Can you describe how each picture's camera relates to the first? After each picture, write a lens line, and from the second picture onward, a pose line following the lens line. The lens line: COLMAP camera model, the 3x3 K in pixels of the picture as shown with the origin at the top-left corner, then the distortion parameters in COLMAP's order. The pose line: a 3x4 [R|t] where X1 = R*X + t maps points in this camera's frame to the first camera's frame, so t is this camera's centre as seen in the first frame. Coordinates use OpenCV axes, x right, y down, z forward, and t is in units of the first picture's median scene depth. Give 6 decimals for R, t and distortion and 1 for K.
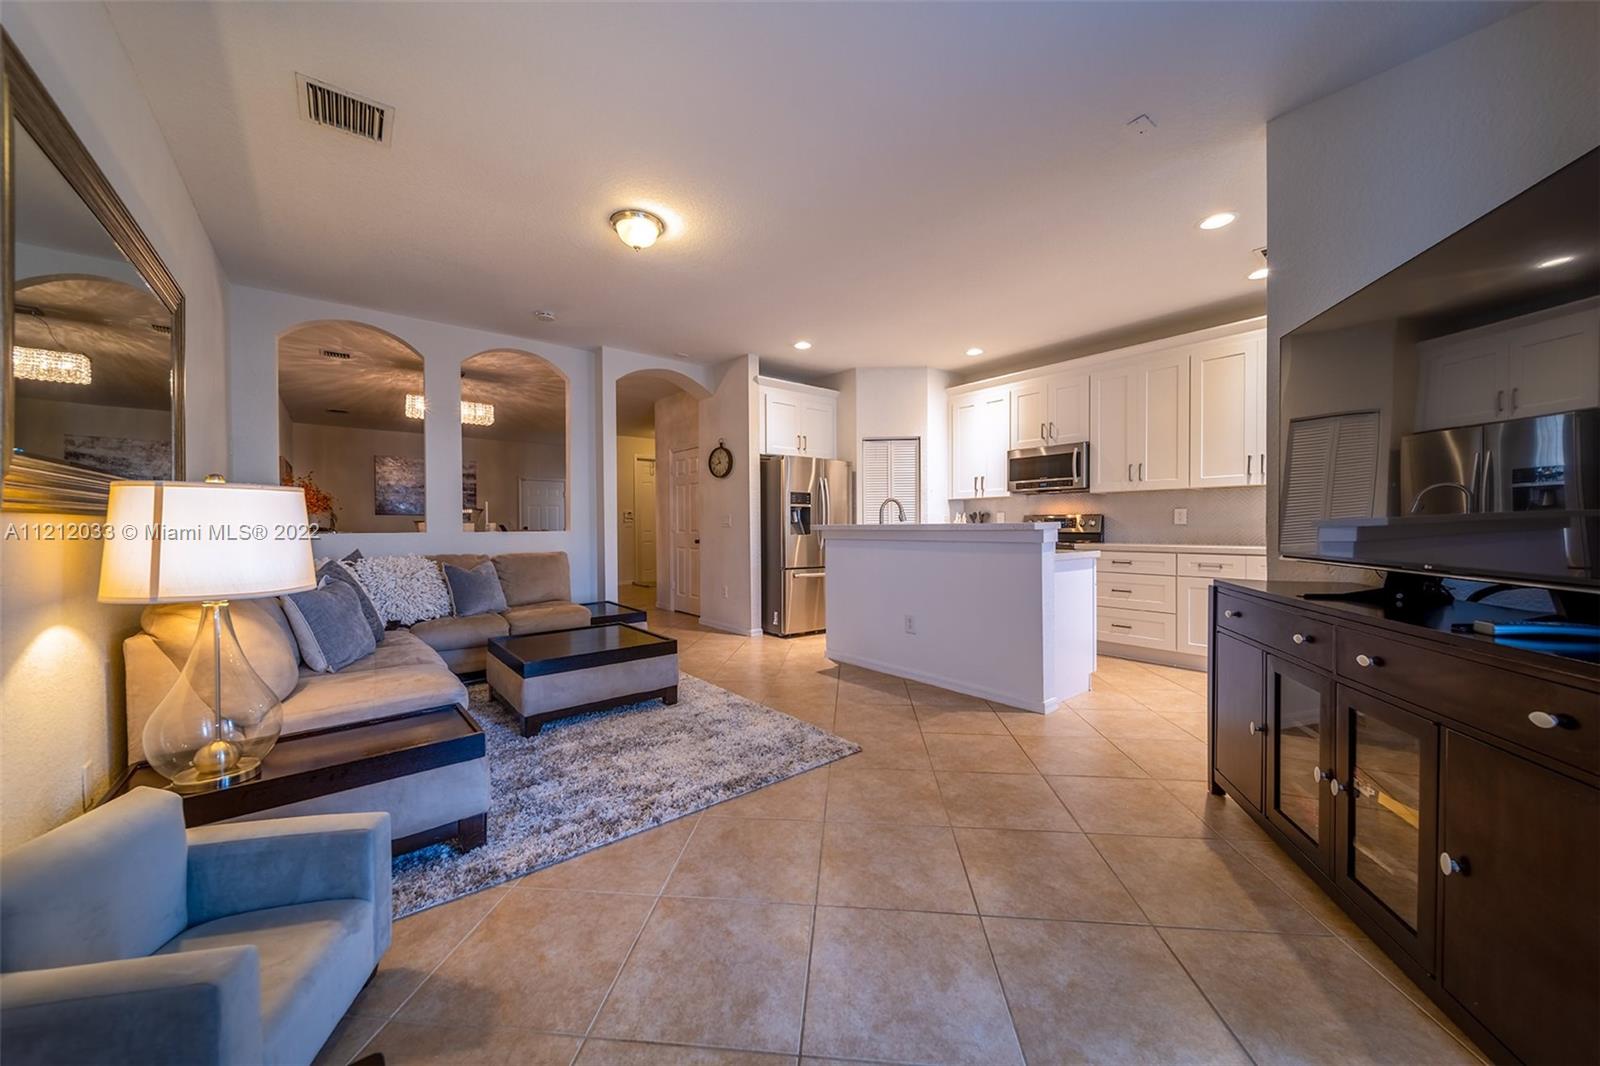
lens RADIAL K [[559.5, 0, 803.8], [0, 559.5, 529.6], [0, 0, 1]] dist [-0.000123, -0.001332]
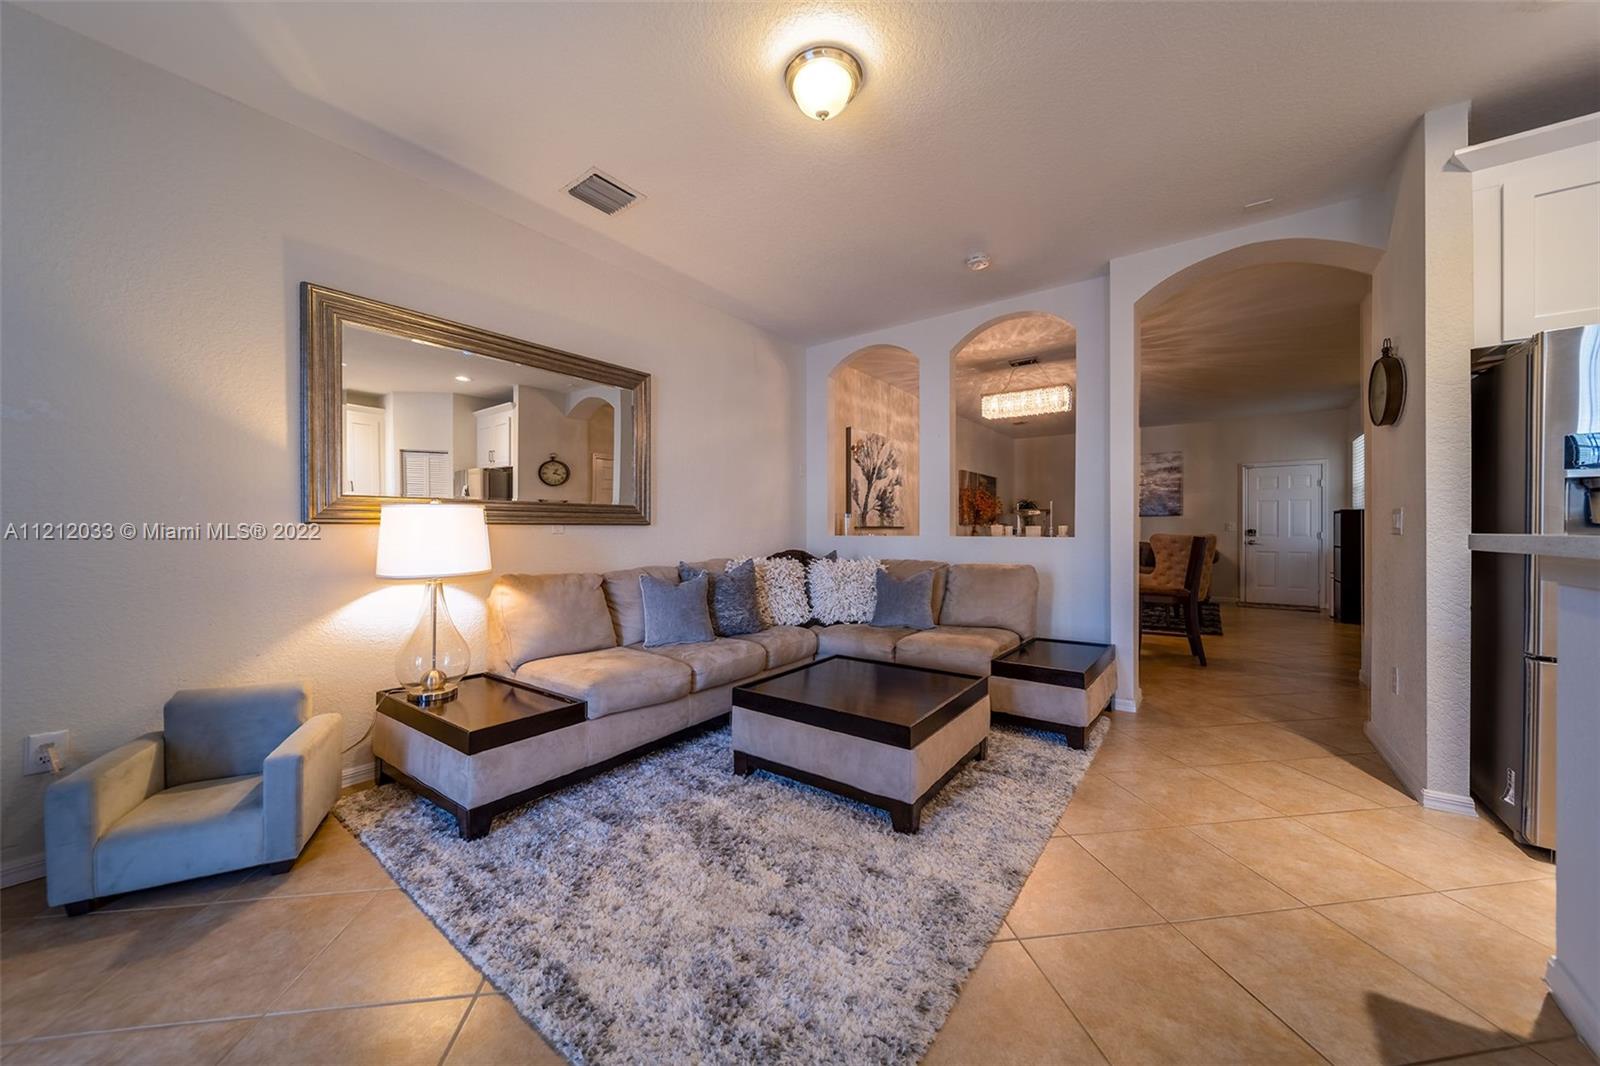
lens RADIAL K [[559.5, 0, 794.3], [0, 559.5, 530.7], [0, 0, 1]] dist [-0.000123, -0.001332]
pose [[0.226953, 0.008800, -0.973866, 0.196819], [-0.008950, 0.999936, 0.006950, -0.007681], [0.973865, 0.007139, 0.227017, 0.466775]]
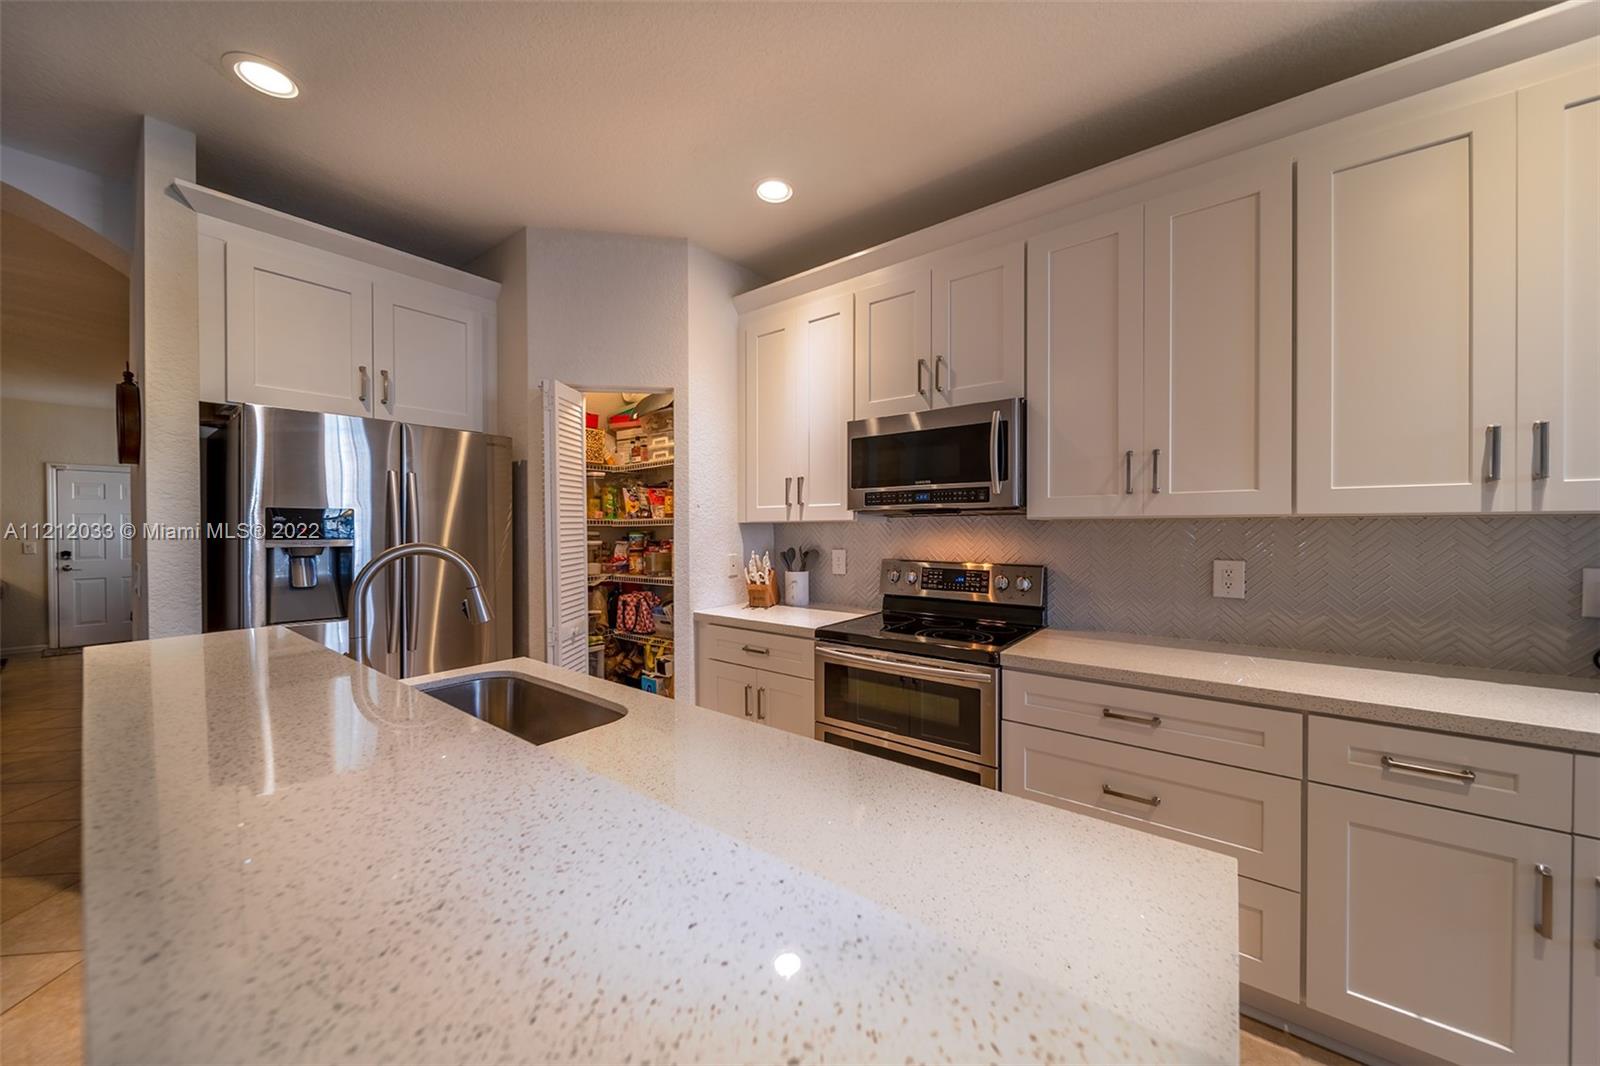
lens RADIAL K [[559.5, 0, 799.9], [0, 559.5, 532.1], [0, 0, 1]] dist [-0.000123, -0.001332]
pose [[0.976754, 0.002678, 0.214348, 0.232888], [-0.001944, 0.999992, -0.003635, -0.049710], [-0.214356, 0.003134, 0.976751, 0.573683]]
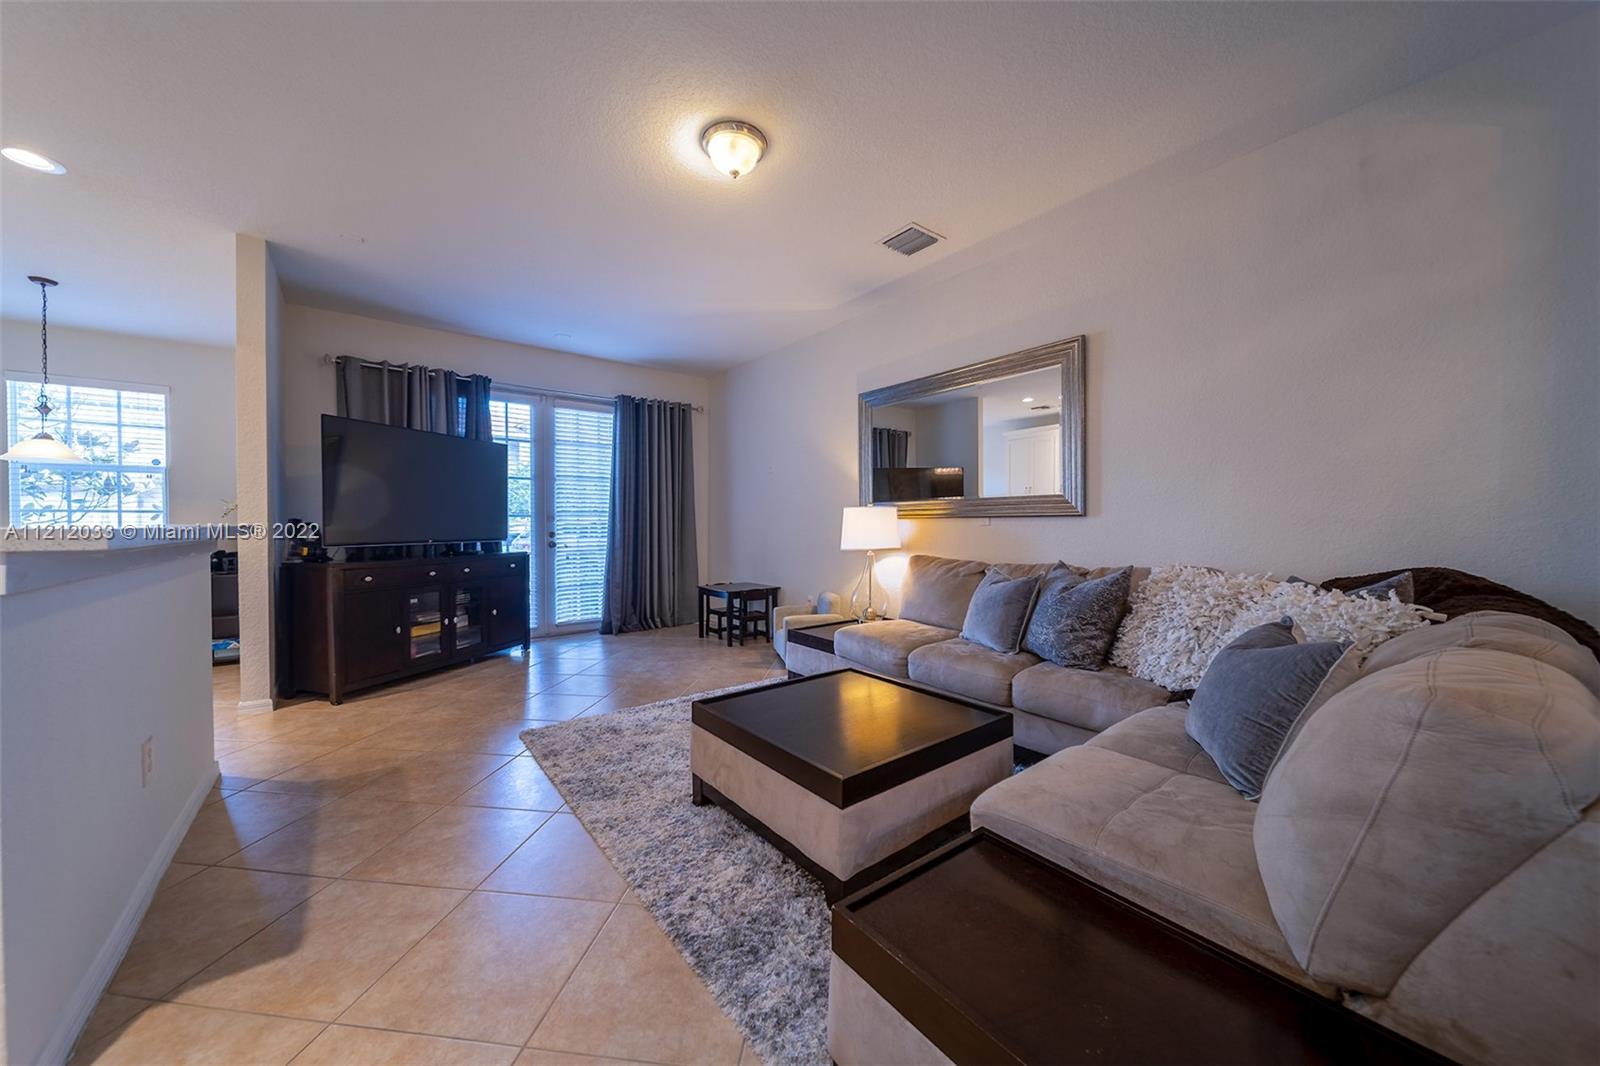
lens RADIAL K [[559.5, 0, 798.2], [0, 559.5, 530.5], [0, 0, 1]] dist [-0.000123, -0.001332]
pose [[-0.999603, 0.009162, 0.026643, -0.231140], [0.009720, 0.999735, 0.020885, -0.008008], [-0.026444, 0.021136, -0.999427, 1.026297]]
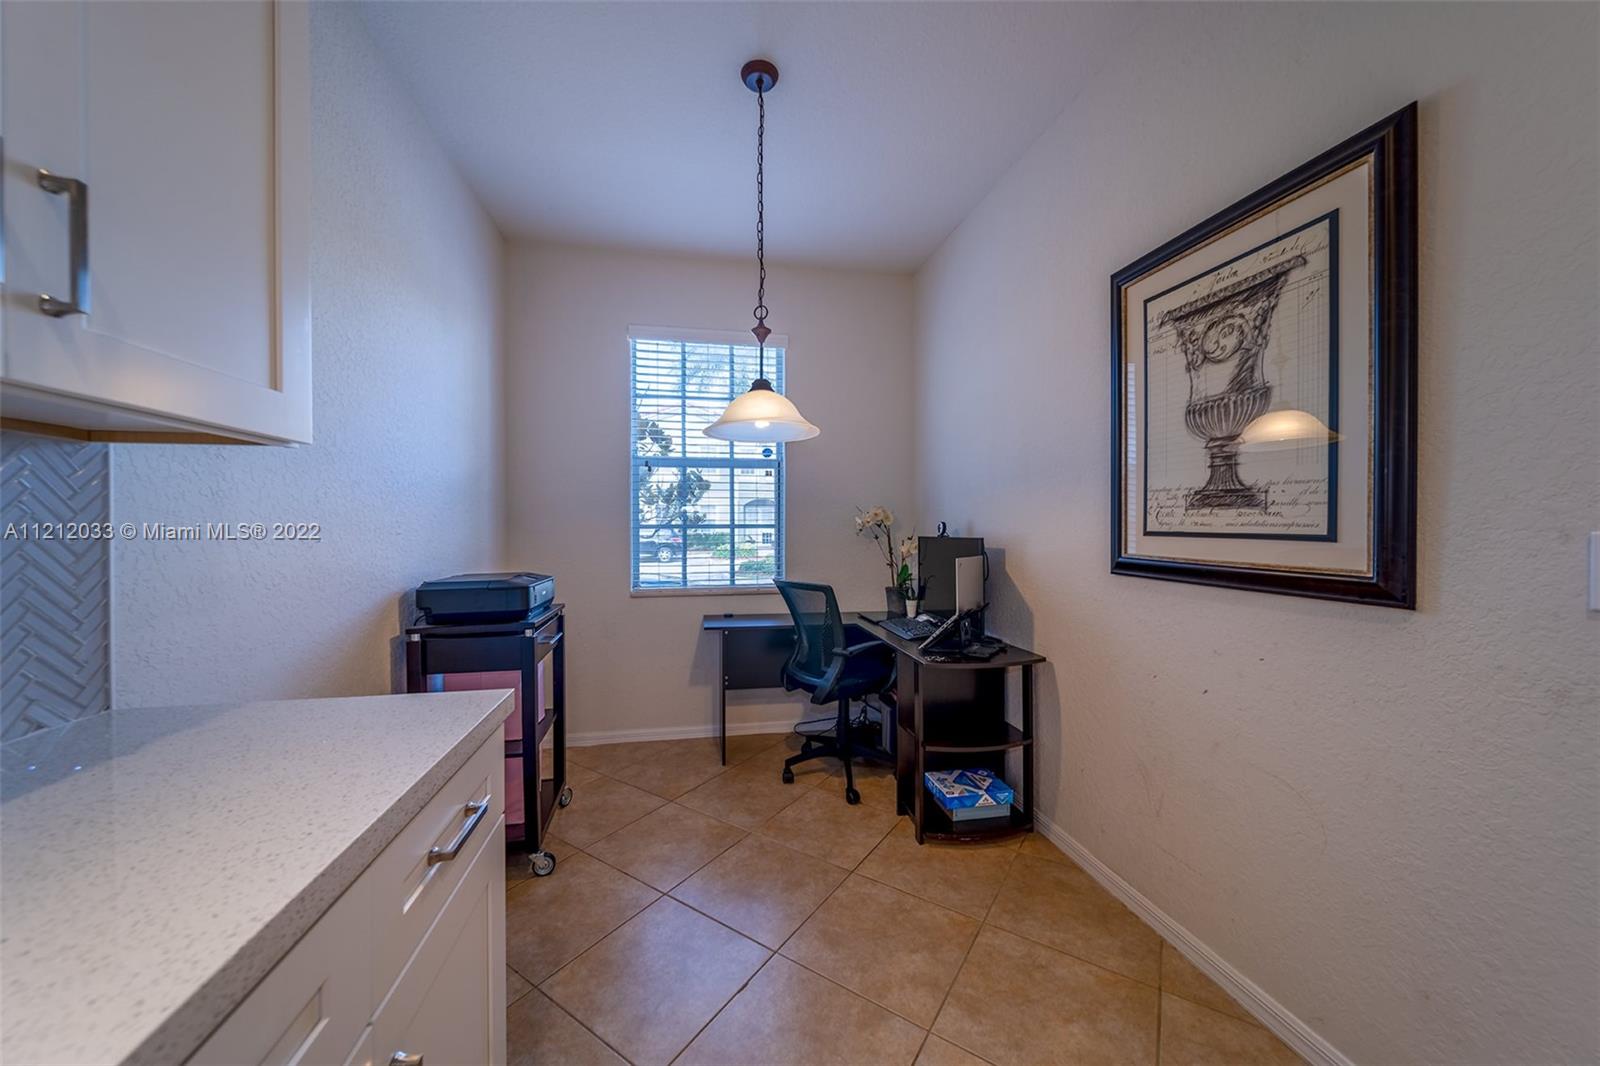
lens RADIAL K [[559.5, 0, 798.4], [0, 559.5, 529.3], [0, 0, 1]] dist [-0.000123, -0.001332]
pose [[-0.878795, 0.006128, 0.477161, 0.546524], [0.012624, 0.999866, 0.010408, -0.032554], [-0.477033, 0.015171, -0.878755, 0.648966]]
